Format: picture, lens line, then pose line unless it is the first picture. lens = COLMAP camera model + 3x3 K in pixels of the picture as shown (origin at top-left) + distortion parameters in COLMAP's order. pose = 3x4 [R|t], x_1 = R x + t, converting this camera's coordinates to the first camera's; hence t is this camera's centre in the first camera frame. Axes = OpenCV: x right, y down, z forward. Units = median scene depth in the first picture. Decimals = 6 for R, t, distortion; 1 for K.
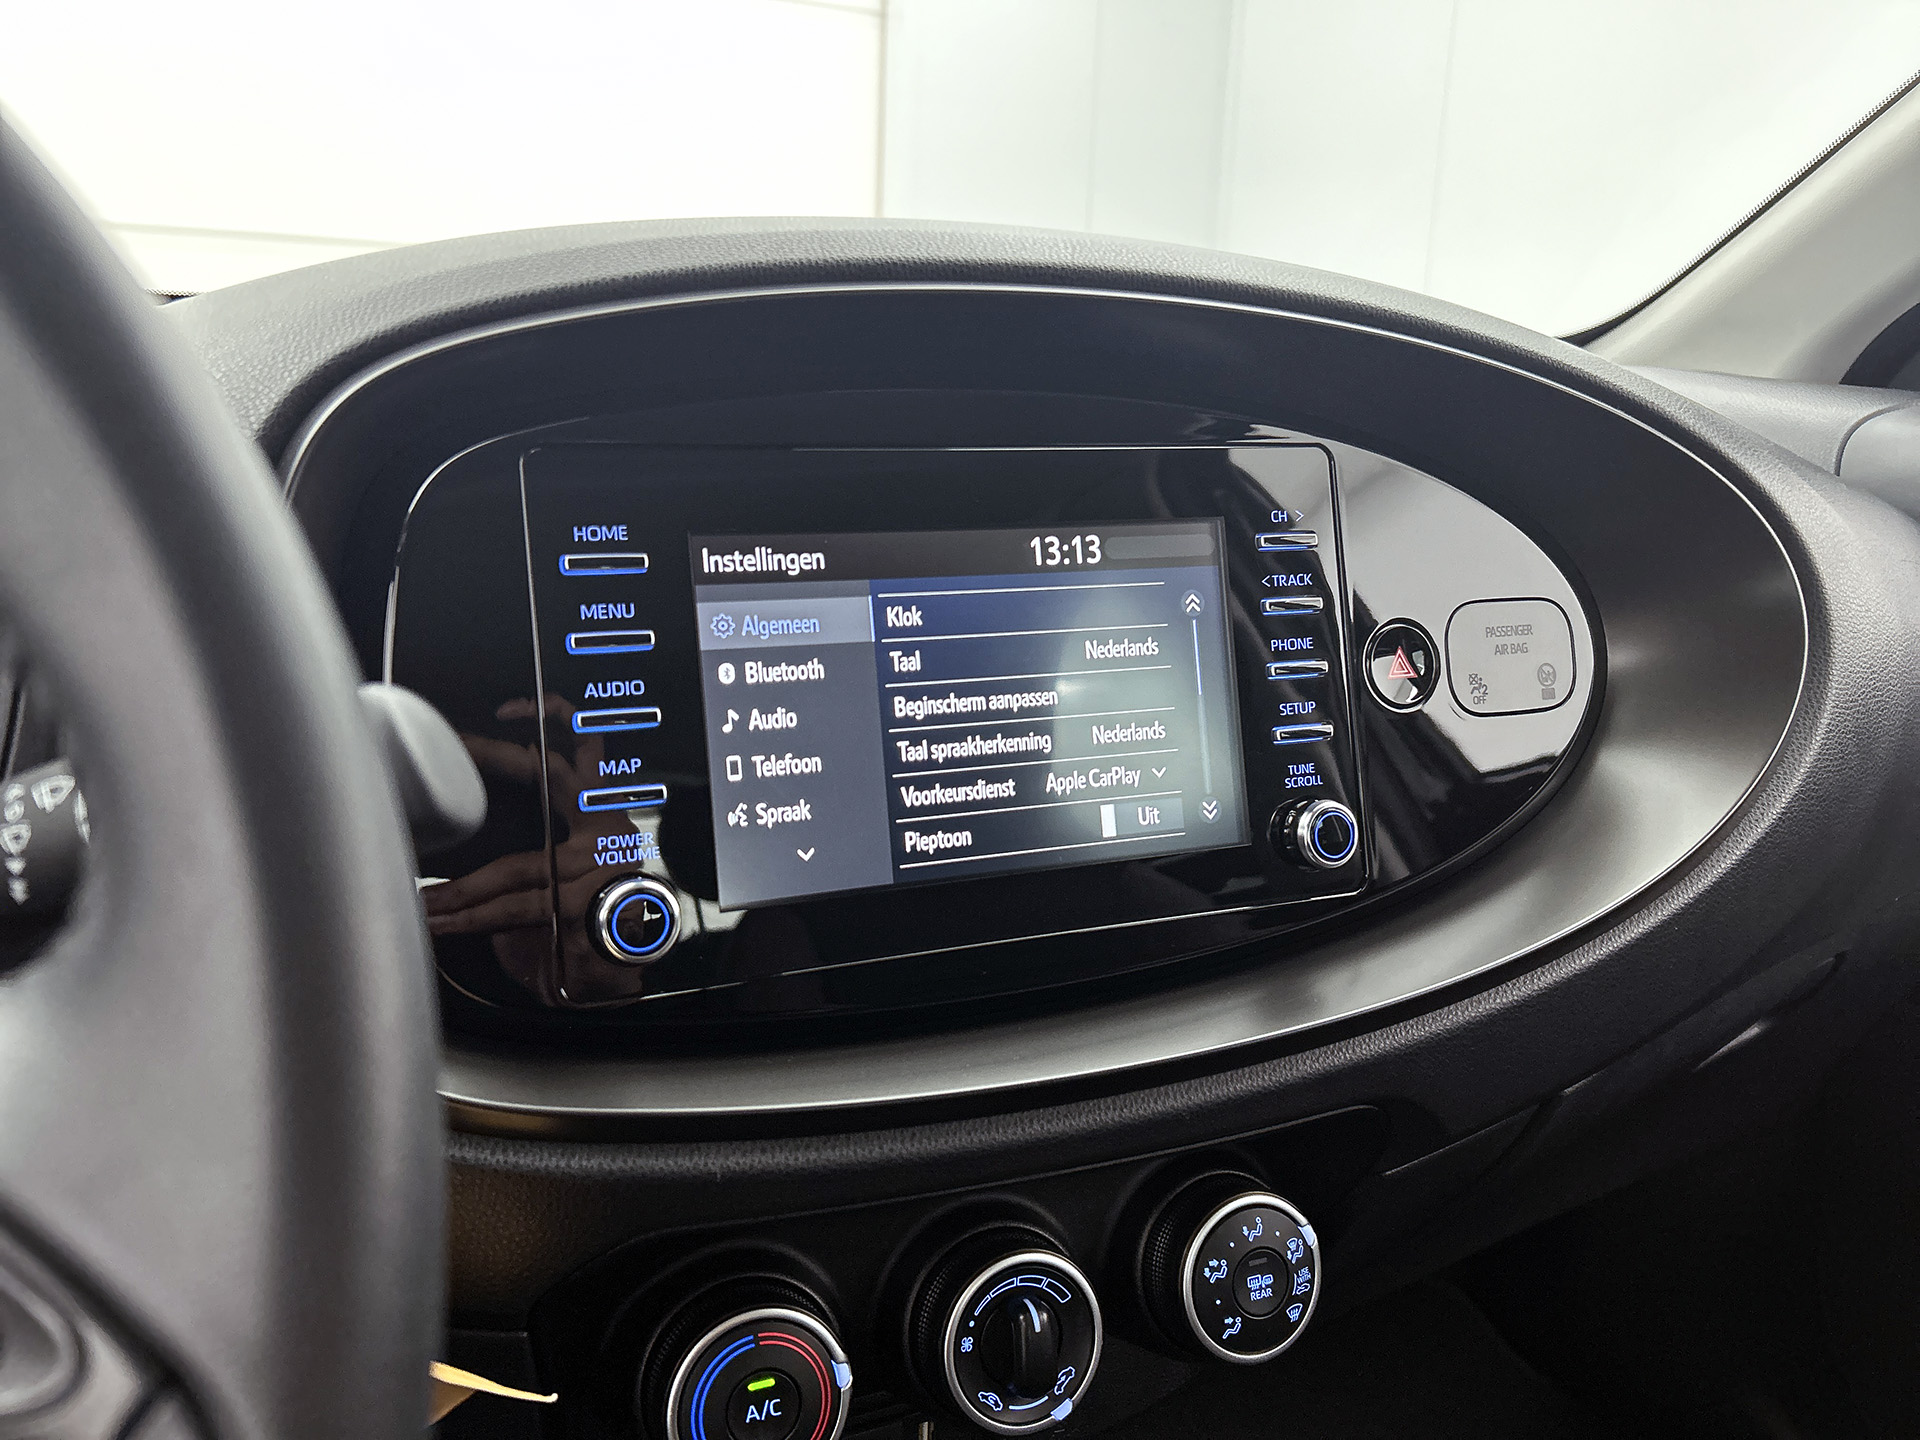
lens RADIAL K [[1442.8, 0, 940.3], [0, 1442.8, 712.2], [0, 0, 1]] dist [0.030104, -0.040051]
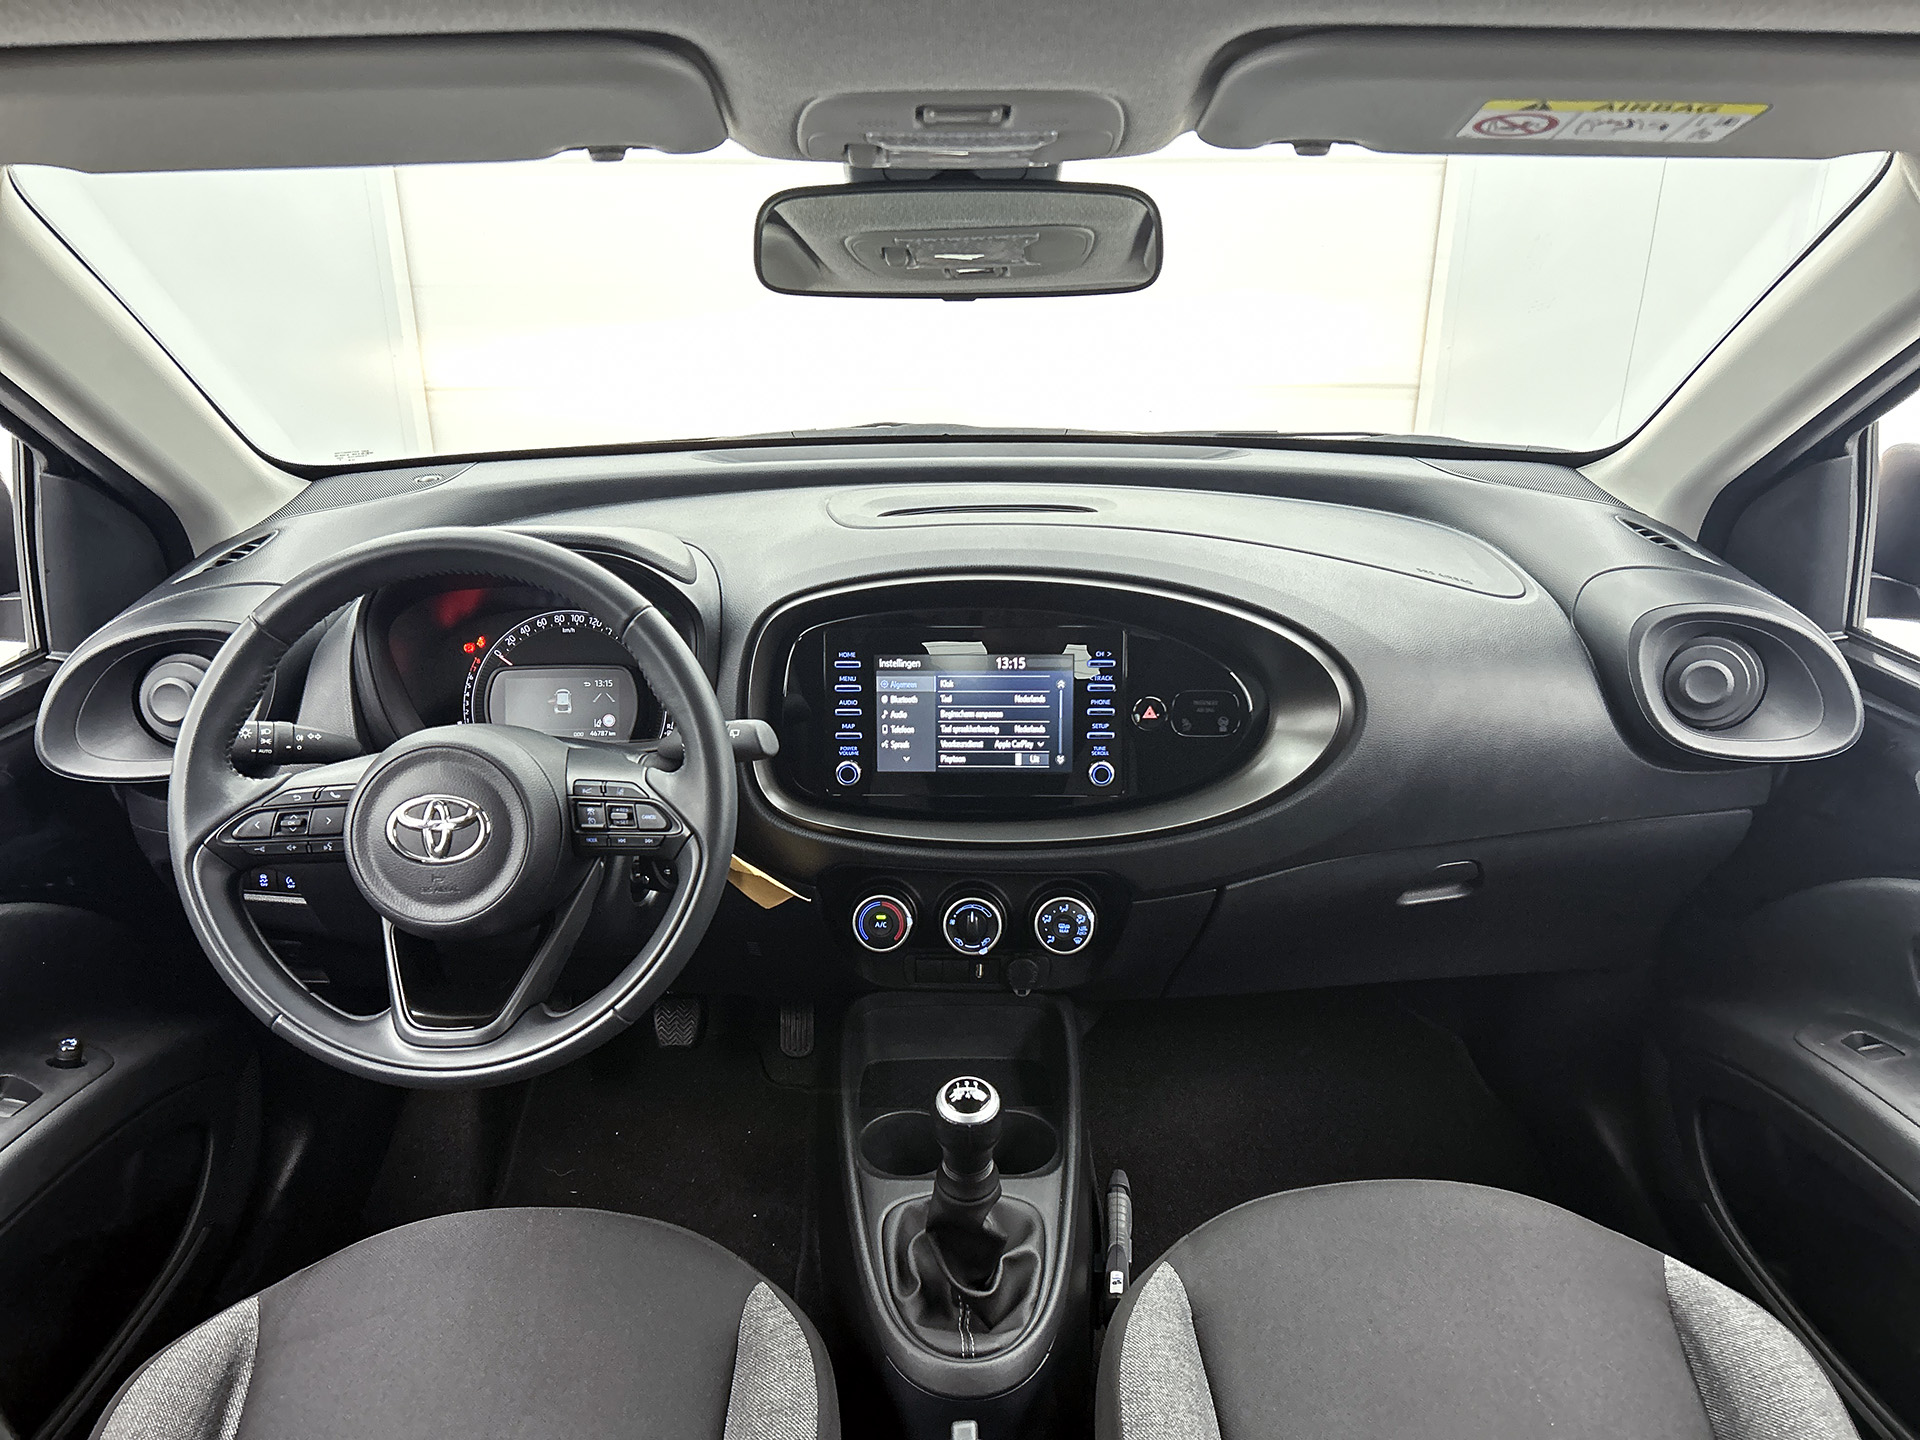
lens RADIAL K [[1442.8, 0, 985.5], [0, 1442.8, 730.0], [0, 0, 1]] dist [0.030104, -0.040051]
pose [[0.914445, 0.135796, -0.381248, 1.157800], [-0.071204, 0.981315, 0.178746, -0.494678], [0.398398, -0.136307, 0.907028, -1.627119]]
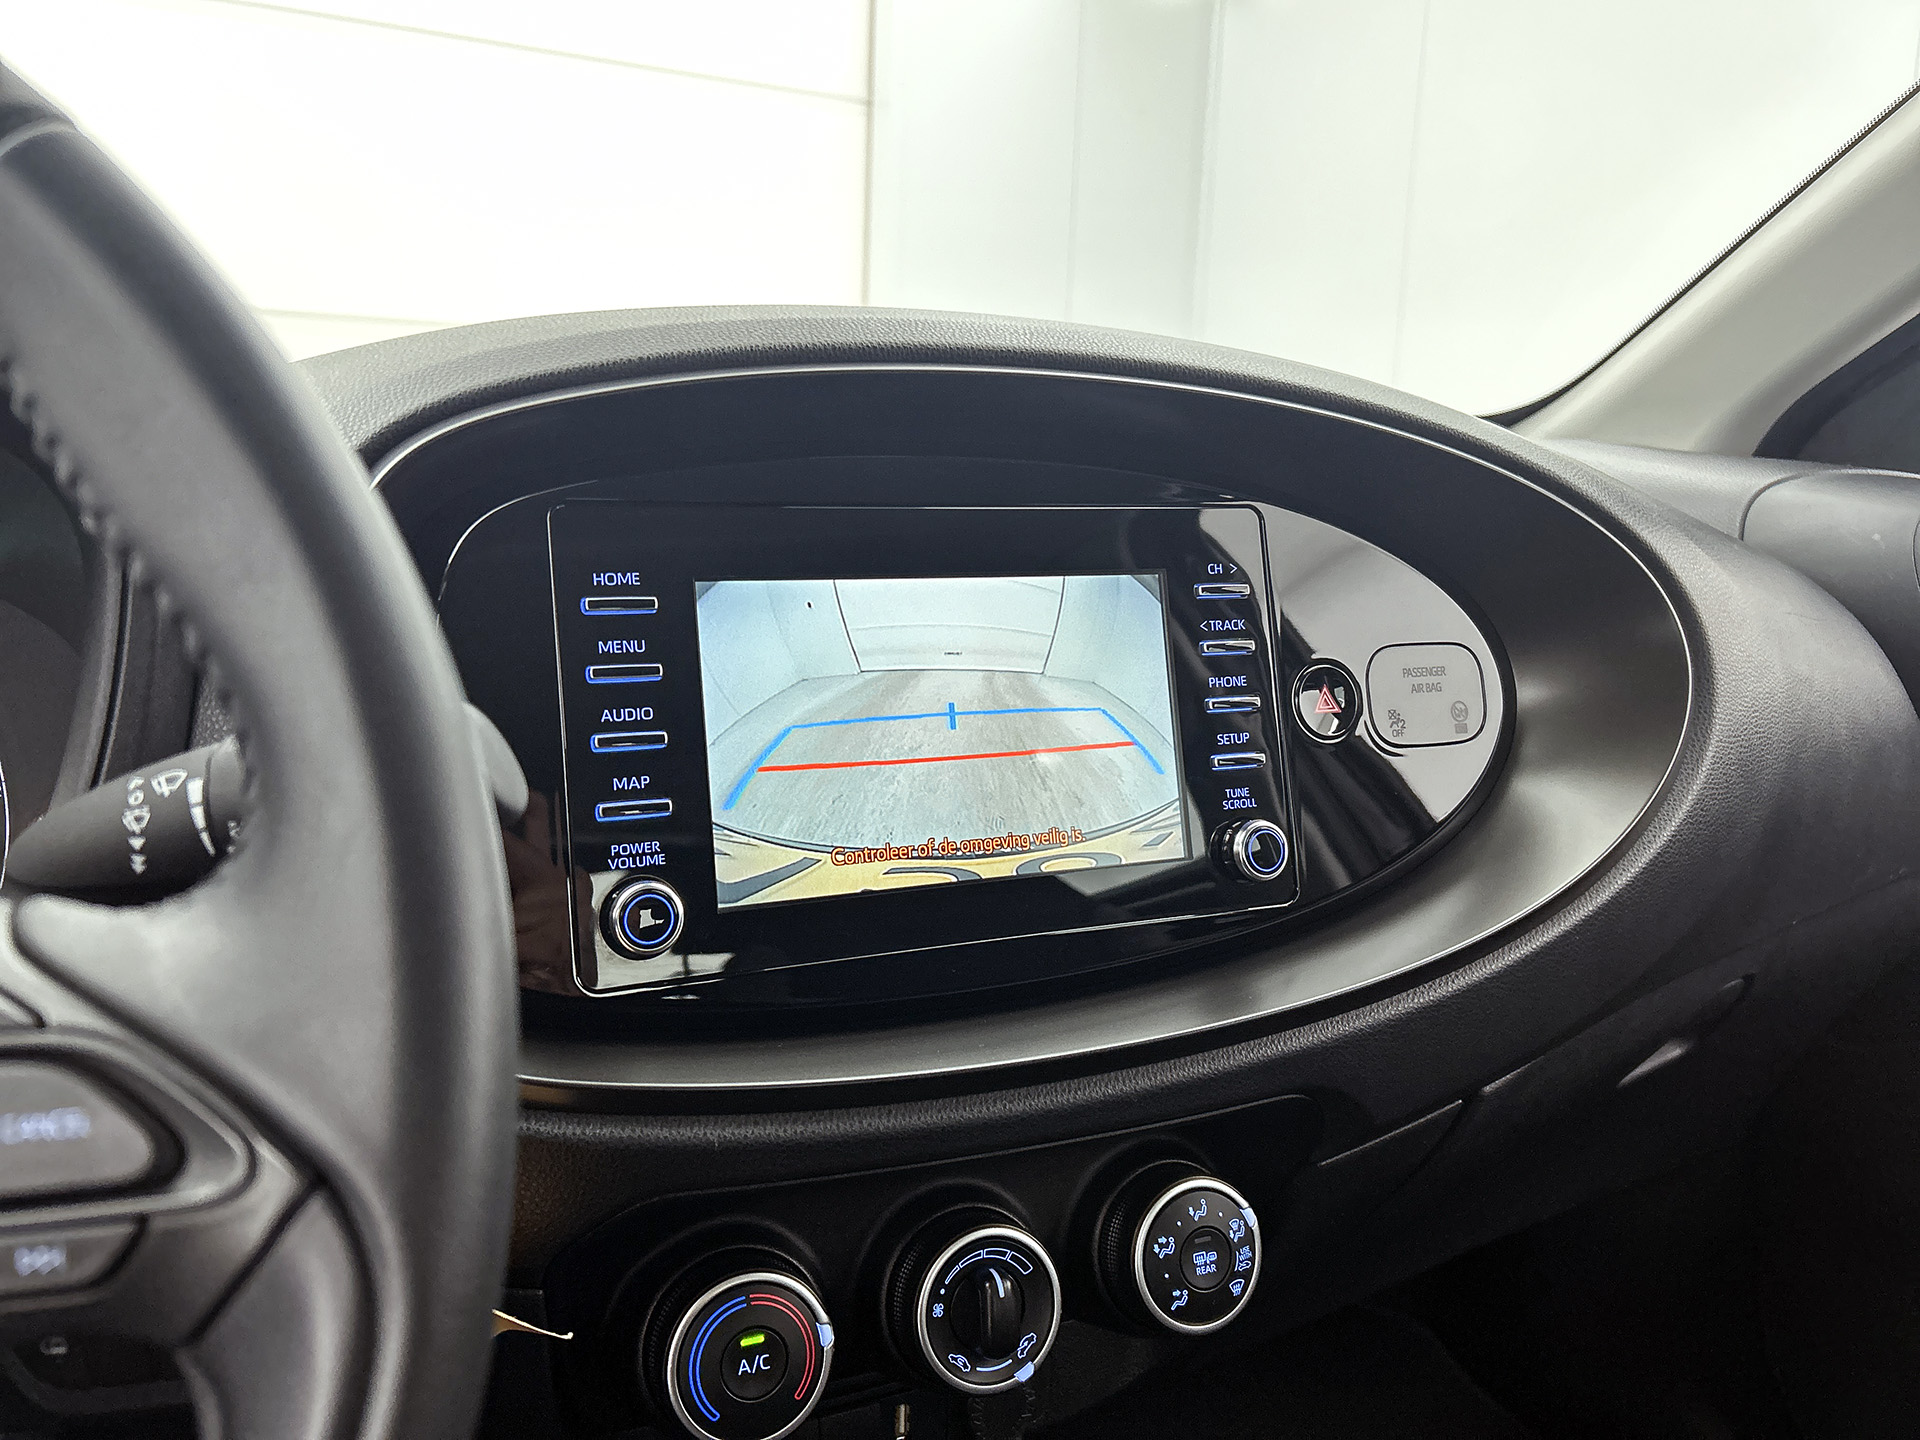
lens RADIAL K [[1442.8, 0, 948.7], [0, 1442.8, 710.0], [0, 0, 1]] dist [0.030104, -0.040051]
pose [[0.999878, -0.000358, 0.015624, 0.009124], [0.001149, 0.998717, -0.050629, 0.033957], [-0.015586, 0.050640, 0.998595, -0.125875]]
